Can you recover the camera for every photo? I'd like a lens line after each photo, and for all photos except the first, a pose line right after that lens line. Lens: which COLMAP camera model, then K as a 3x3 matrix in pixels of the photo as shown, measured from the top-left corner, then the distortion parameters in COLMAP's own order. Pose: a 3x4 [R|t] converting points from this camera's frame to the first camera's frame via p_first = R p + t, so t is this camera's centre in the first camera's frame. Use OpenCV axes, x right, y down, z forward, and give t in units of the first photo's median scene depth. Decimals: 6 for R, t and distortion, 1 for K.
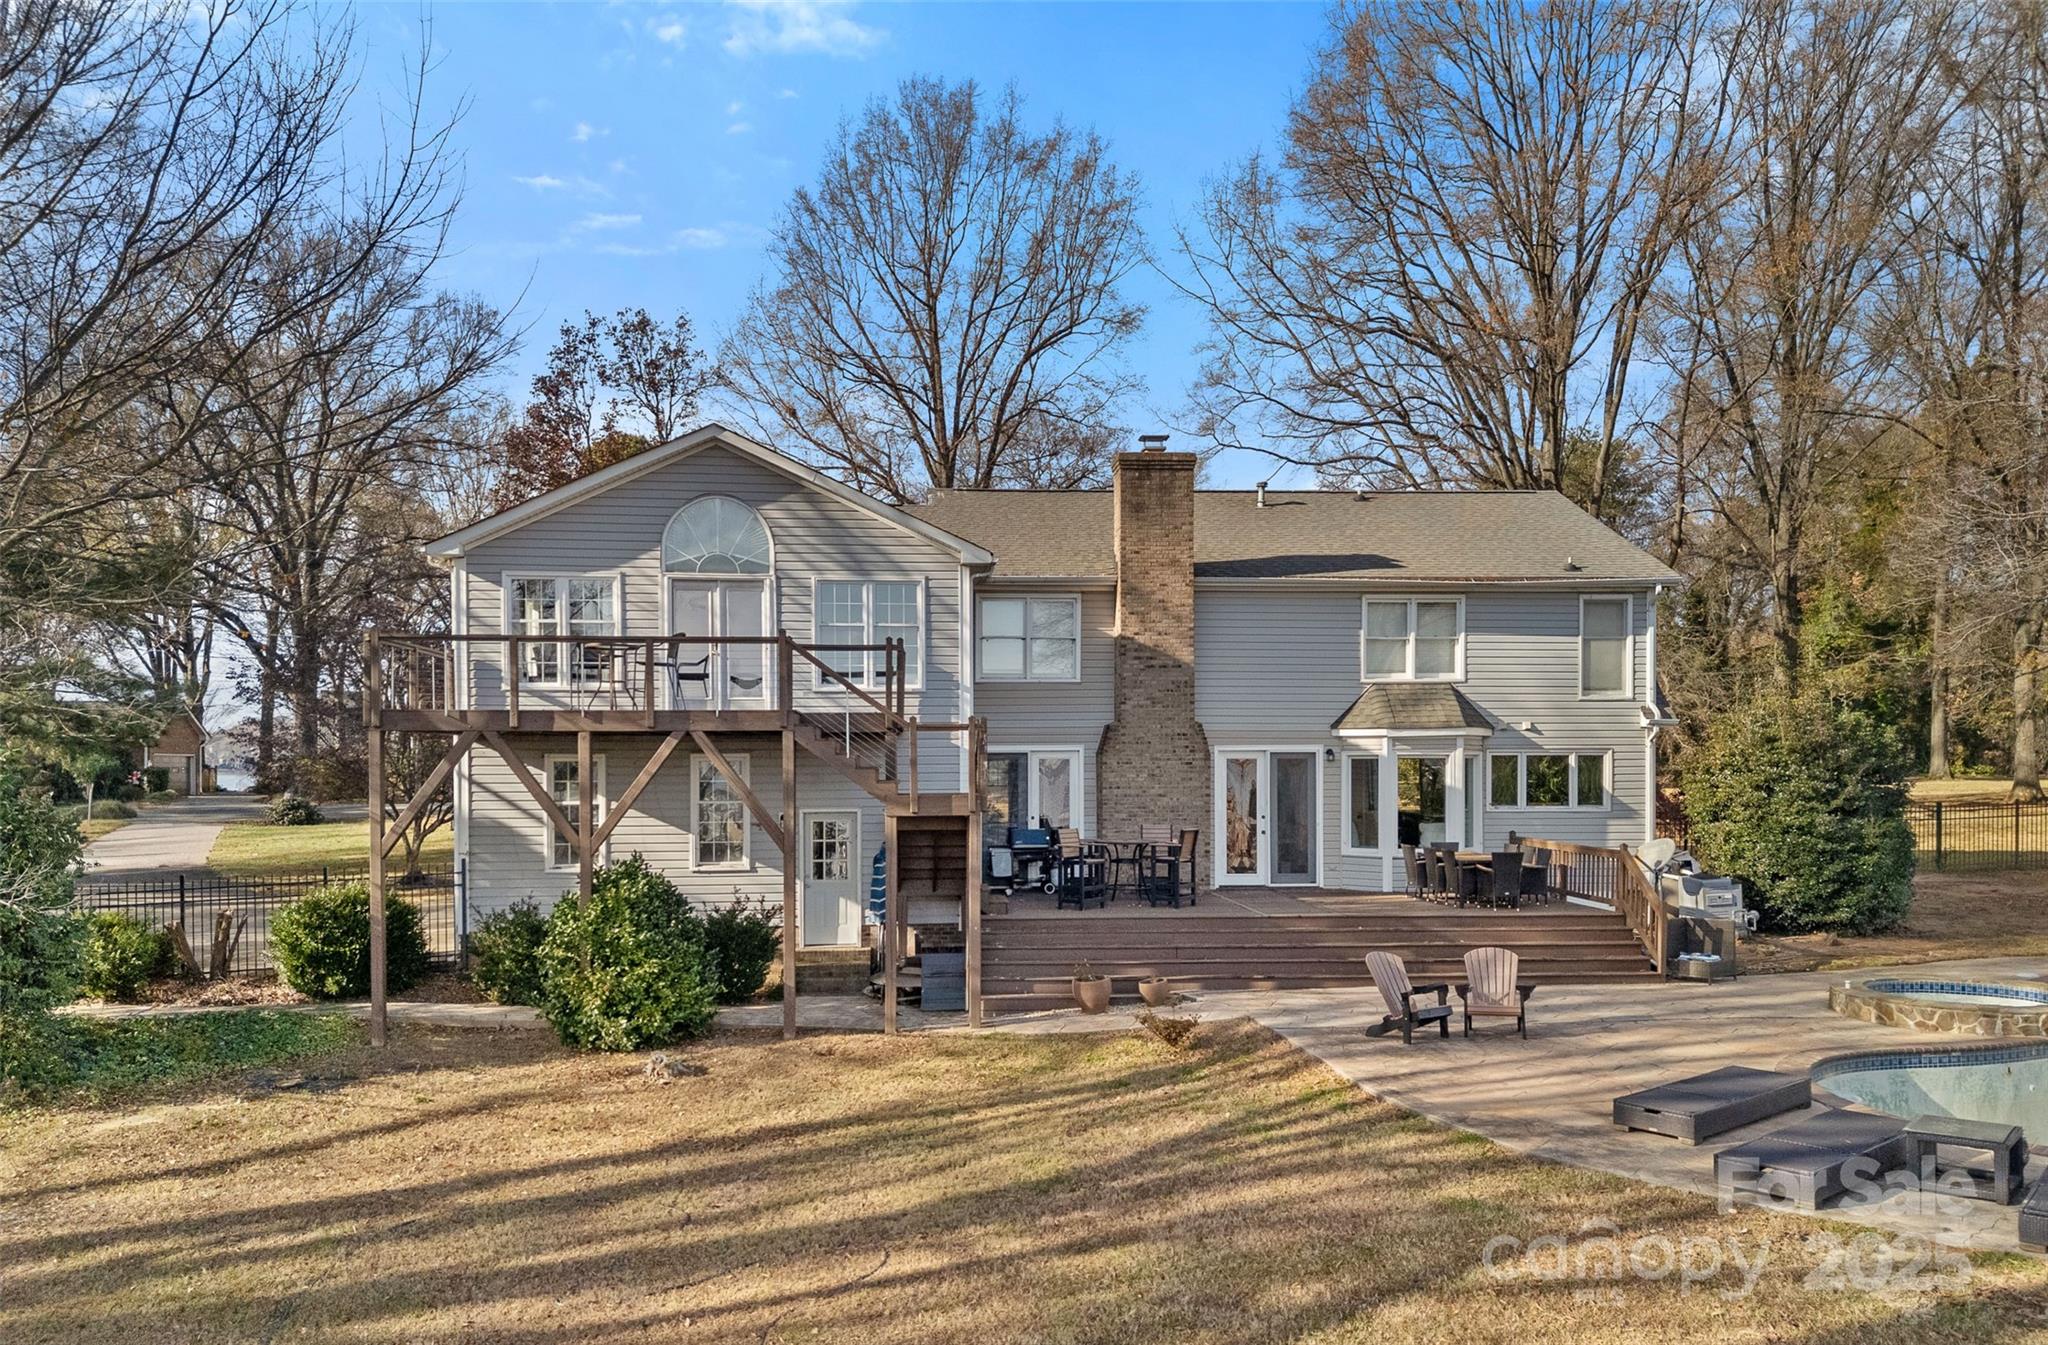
lens RADIAL K [[1570.5, 0, 988.8], [0, 1570.5, 723.5], [0, 0, 1]] dist [0.117359, -0.157672]
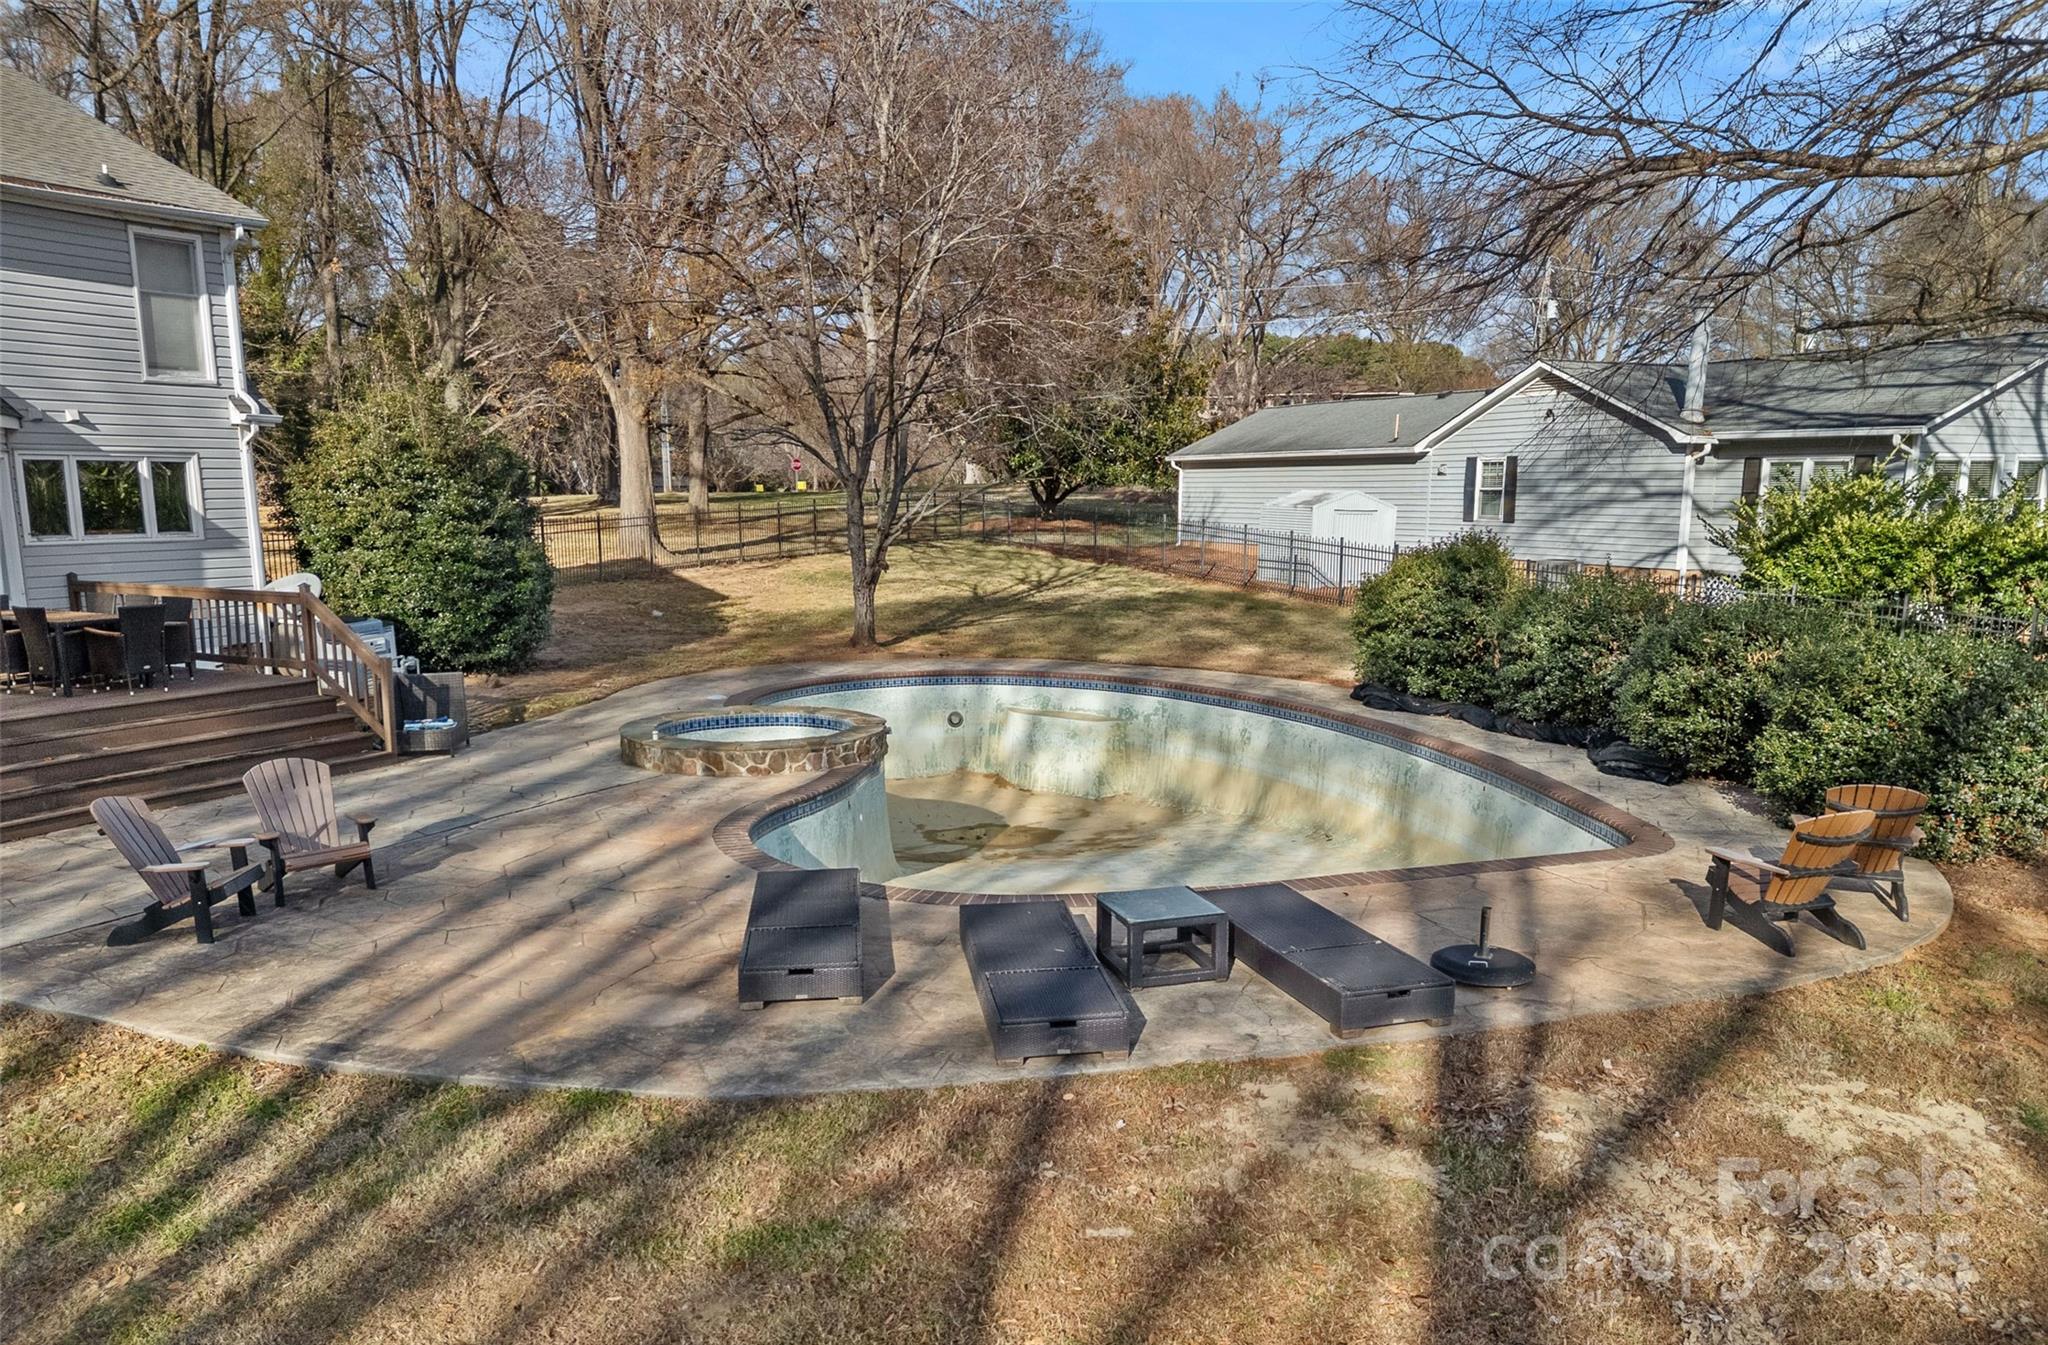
lens RADIAL K [[1515.0, 0, 1035.1], [0, 1515.0, 757.3], [0, 0, 1]] dist [0.078467, -0.059157]
pose [[0.501184, -0.151156, 0.852037, -0.043505], [-0.018822, 0.982489, 0.185370, 0.015450], [-0.865136, -0.108941, 0.489562, 0.330388]]
